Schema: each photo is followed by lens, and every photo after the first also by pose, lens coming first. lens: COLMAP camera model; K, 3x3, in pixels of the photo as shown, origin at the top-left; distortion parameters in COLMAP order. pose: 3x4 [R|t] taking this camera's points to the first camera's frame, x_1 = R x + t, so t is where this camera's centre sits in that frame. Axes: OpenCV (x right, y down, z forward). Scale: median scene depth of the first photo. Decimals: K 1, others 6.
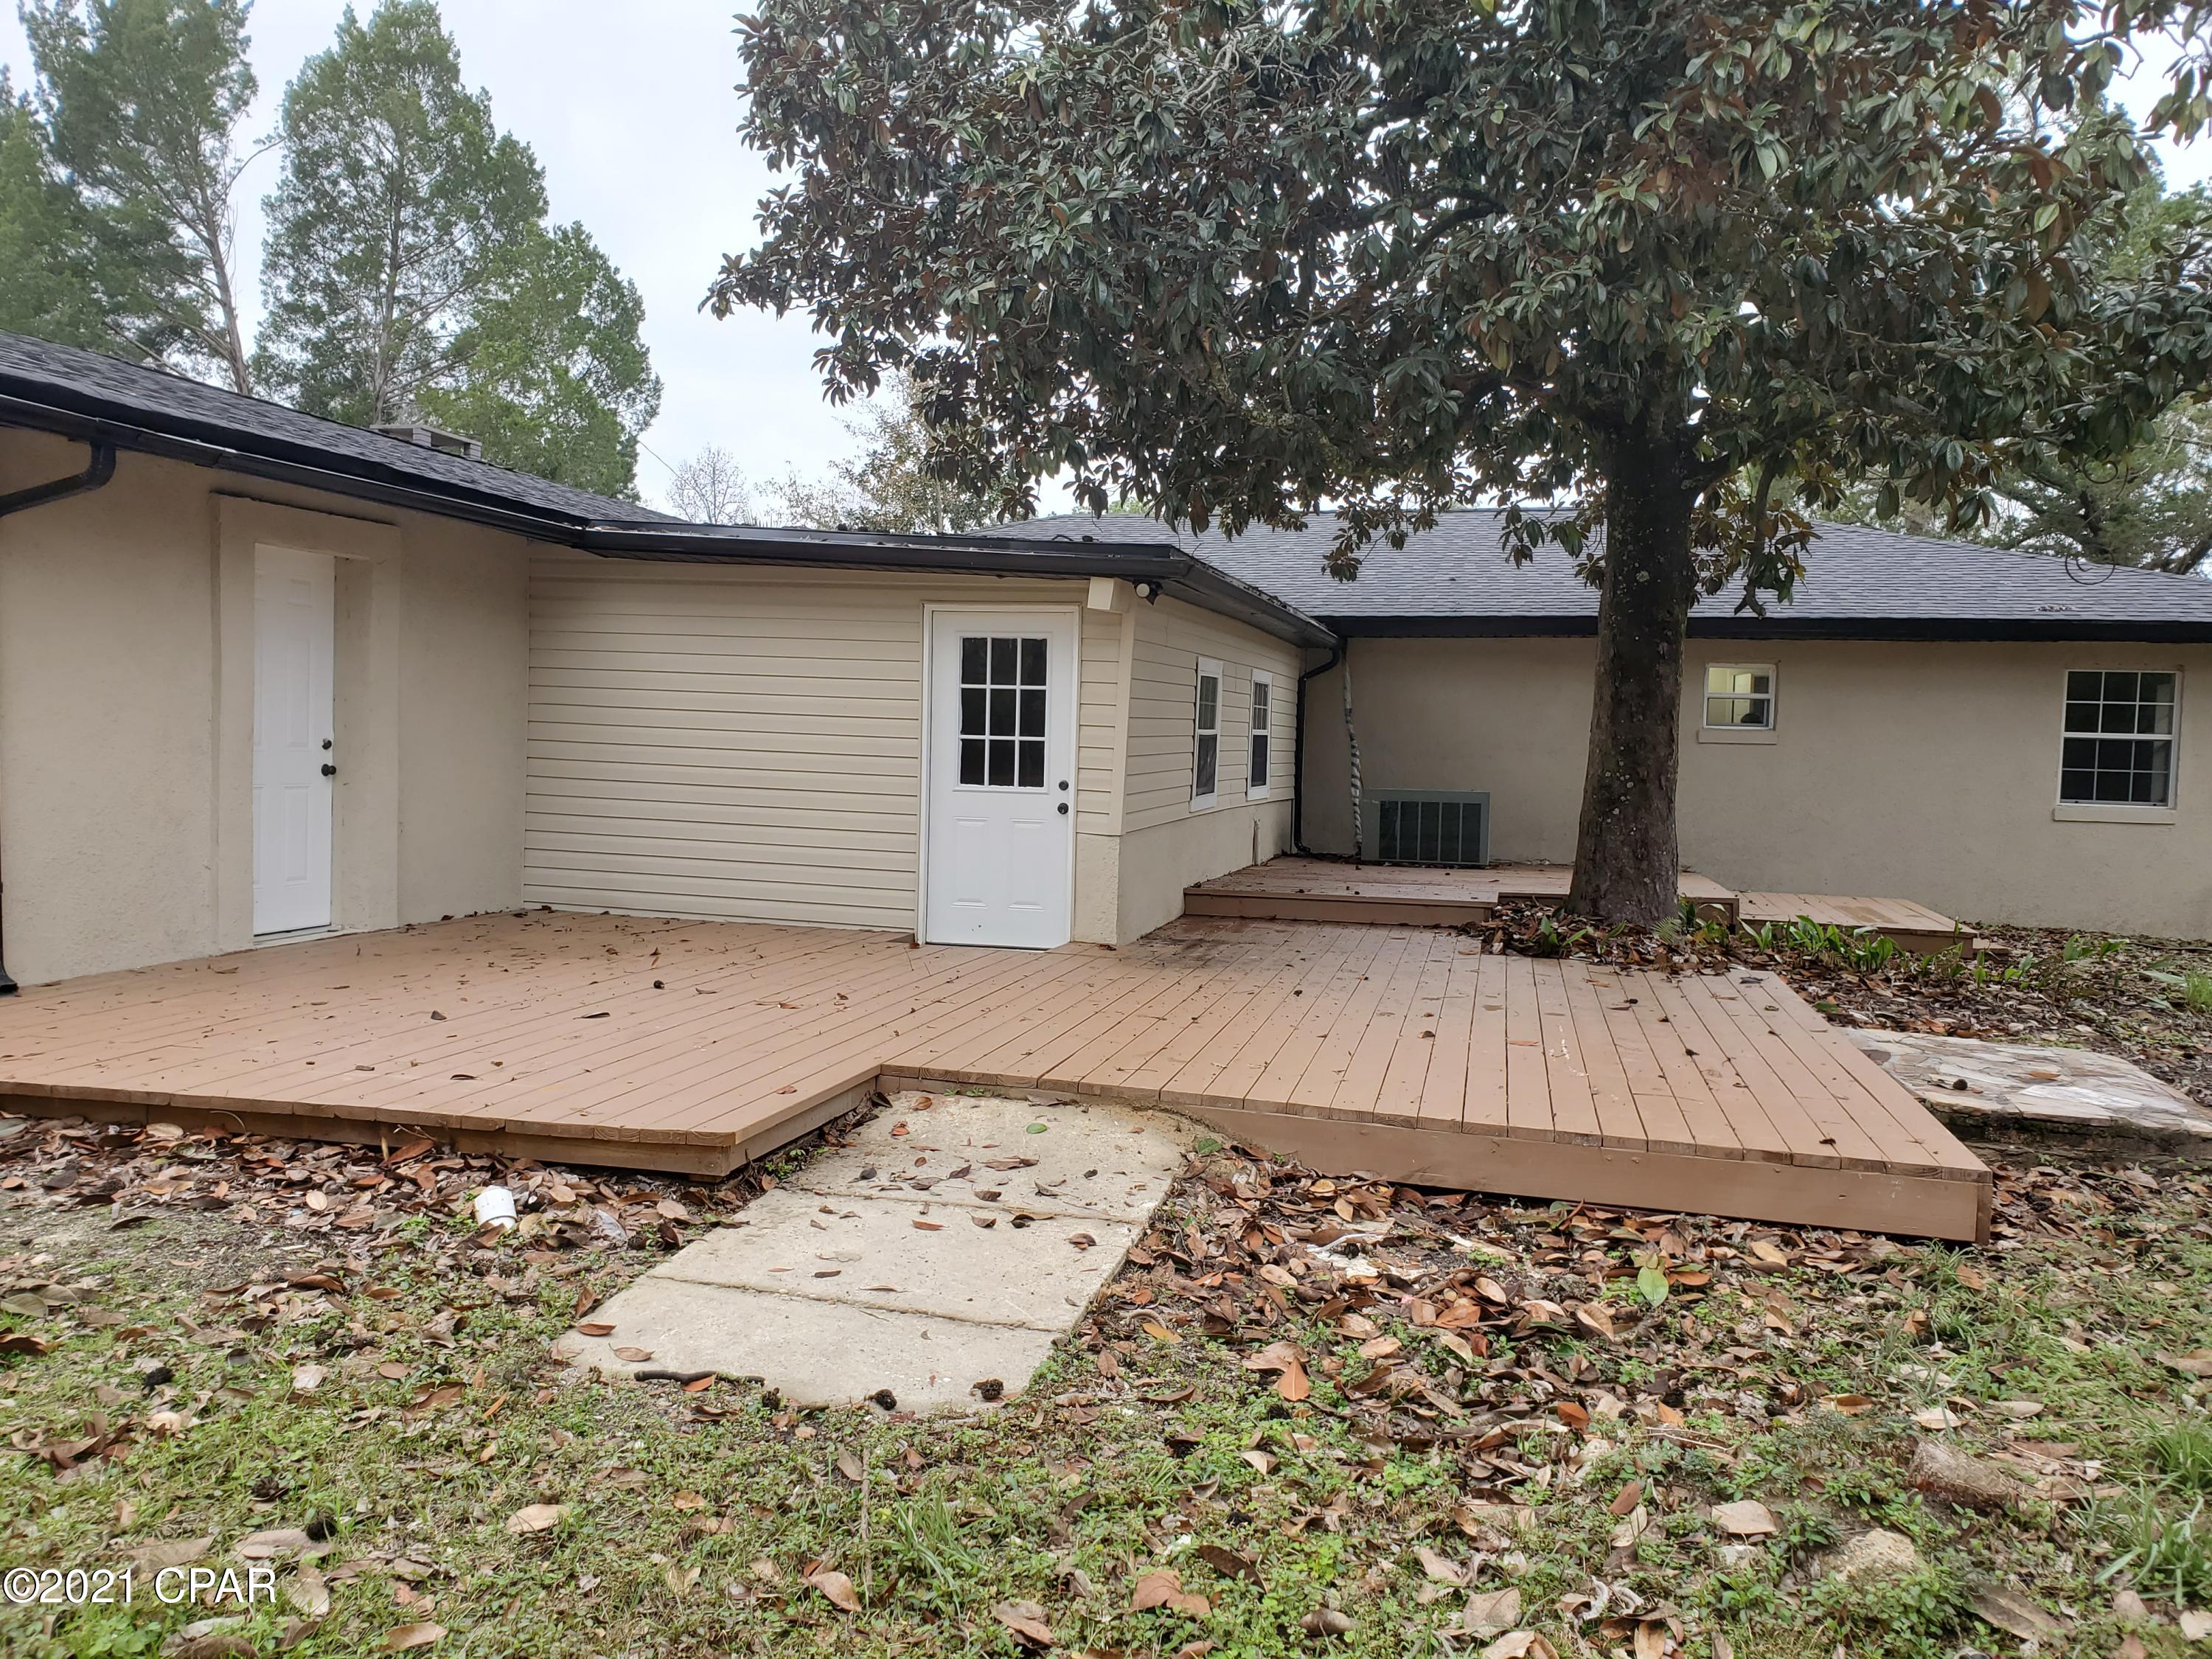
lens RADIAL K [[1692.5, 0, 1096.7], [0, 1692.5, 839.2], [0, 0, 1]] dist [0.040384, -0.004022]
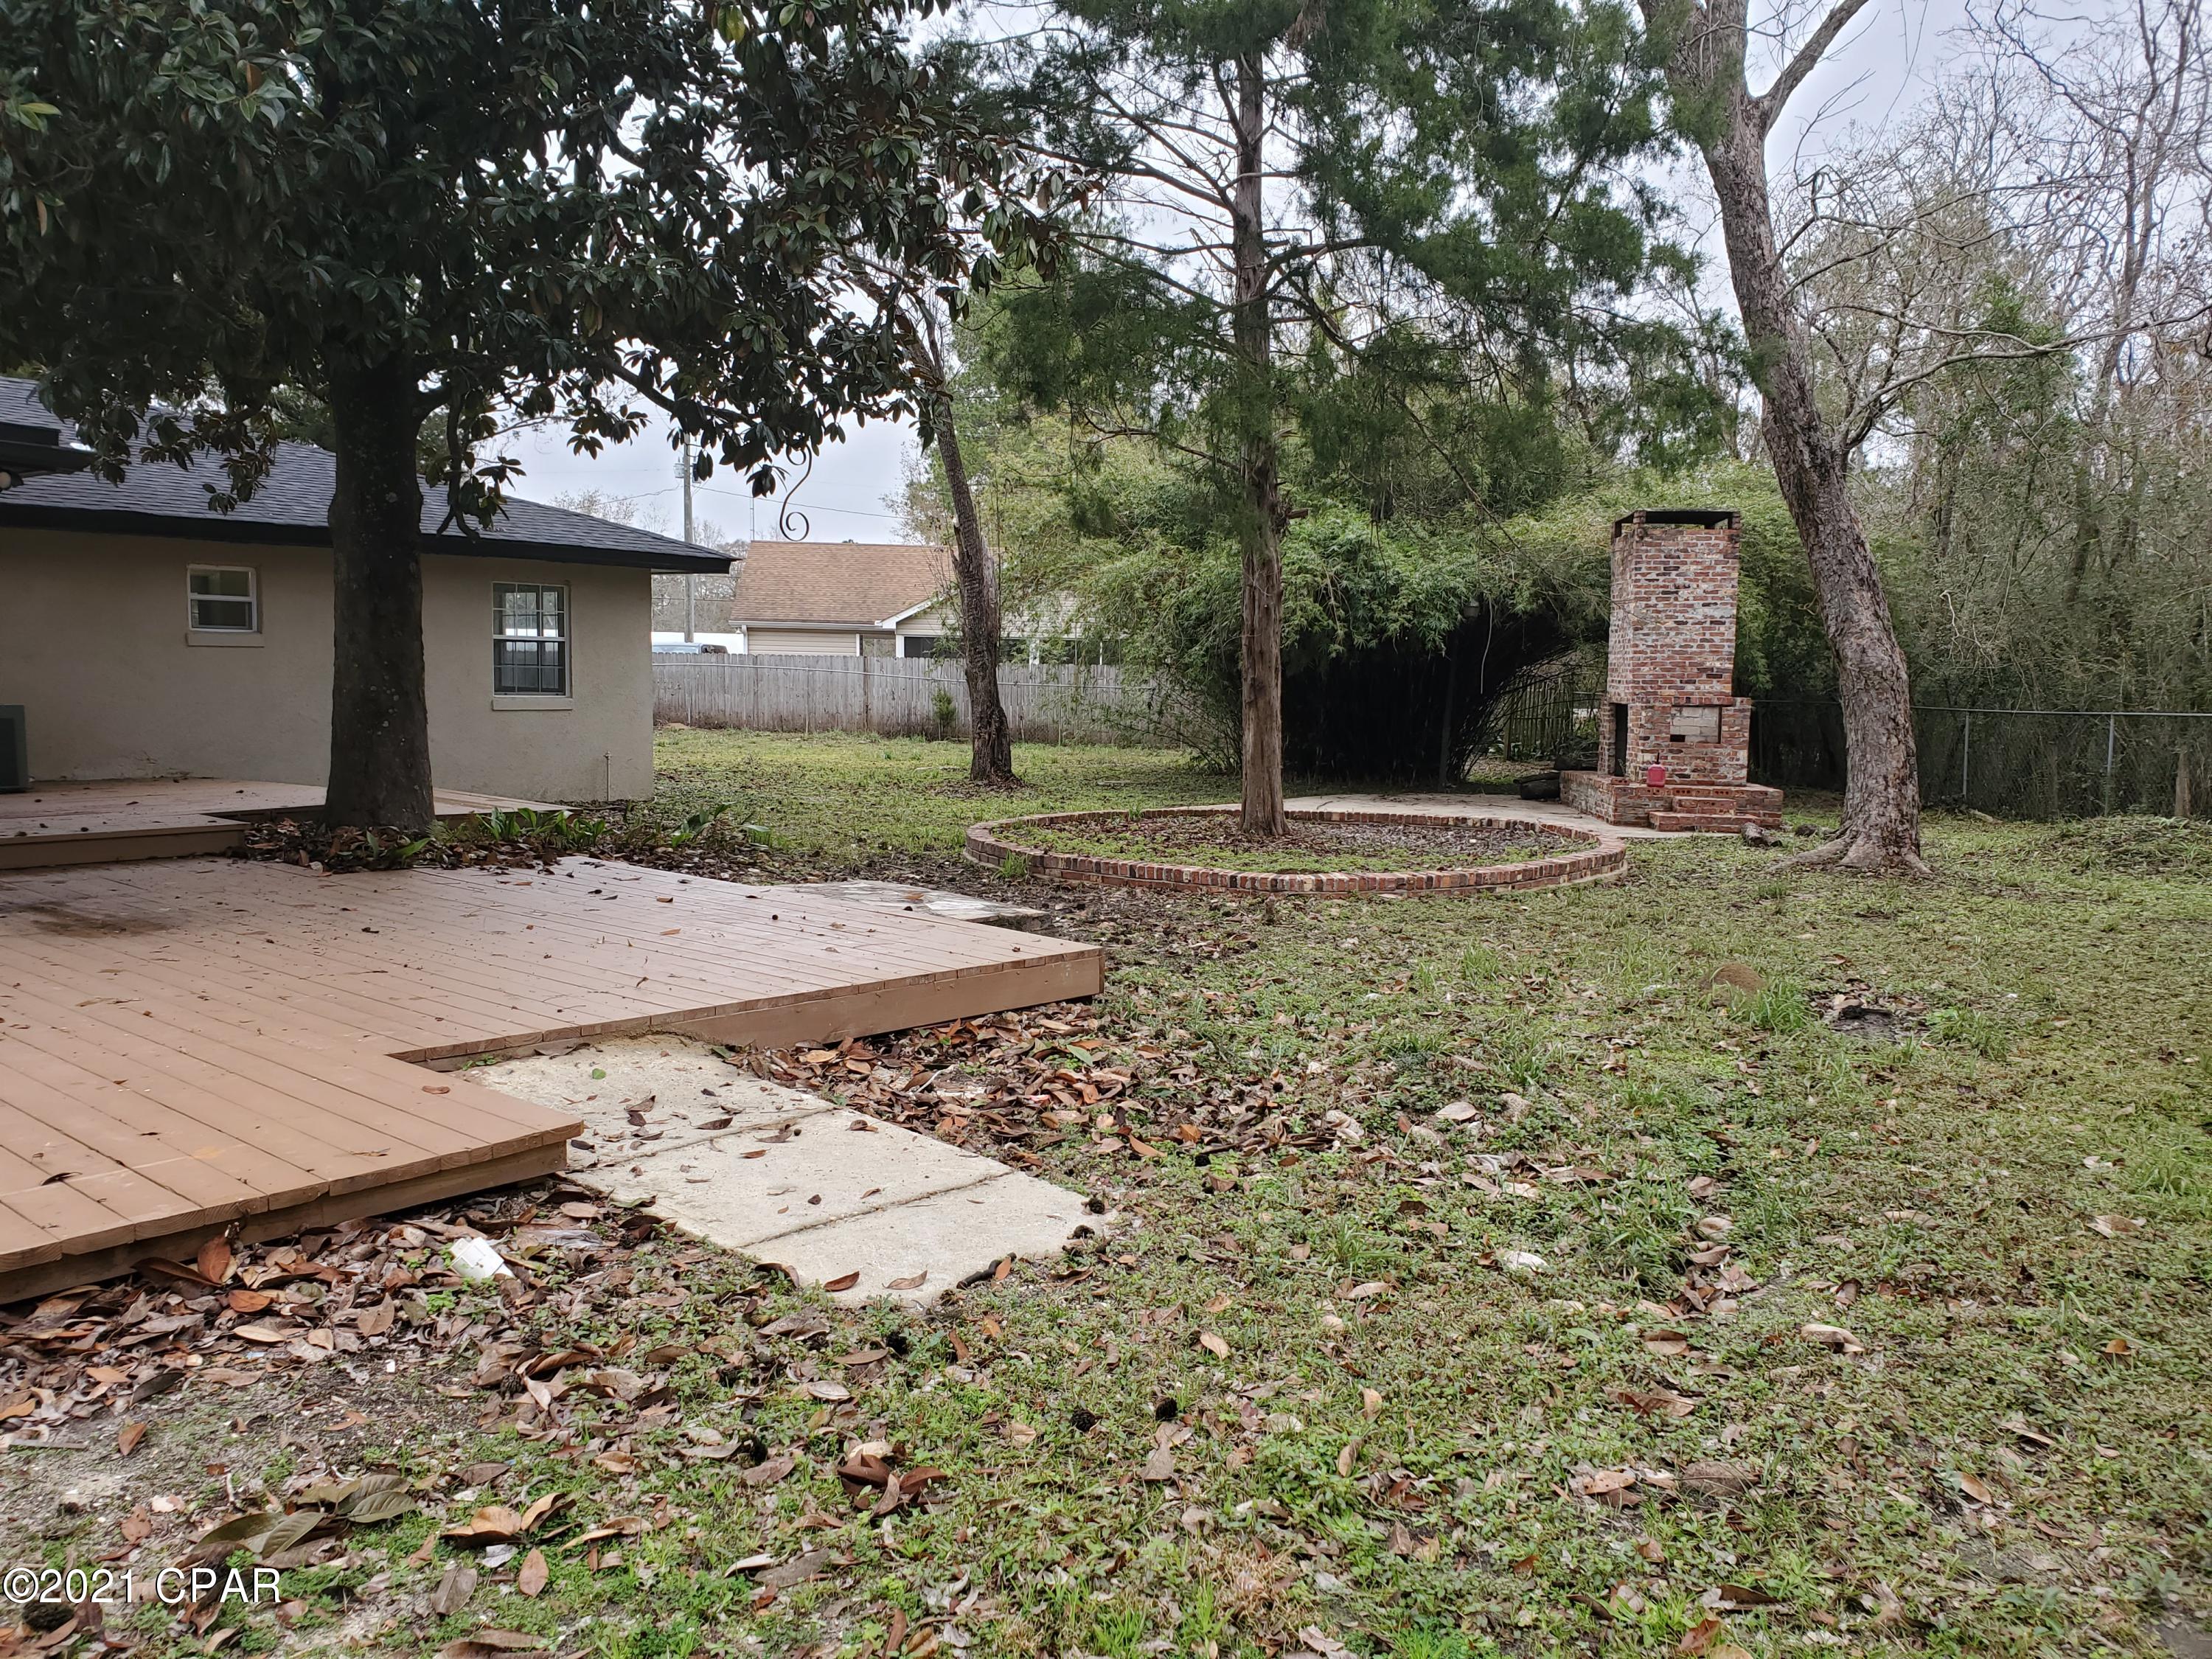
lens RADIAL K [[1692.5, 0, 1084.7], [0, 1692.5, 826.9], [0, 0, 1]] dist [0.040384, -0.004022]
pose [[0.457141, -0.103617, 0.883338, -0.535976], [0.047559, 0.994617, 0.092058, -0.036273], [-0.888122, -0.000073, 0.459609, 0.192061]]
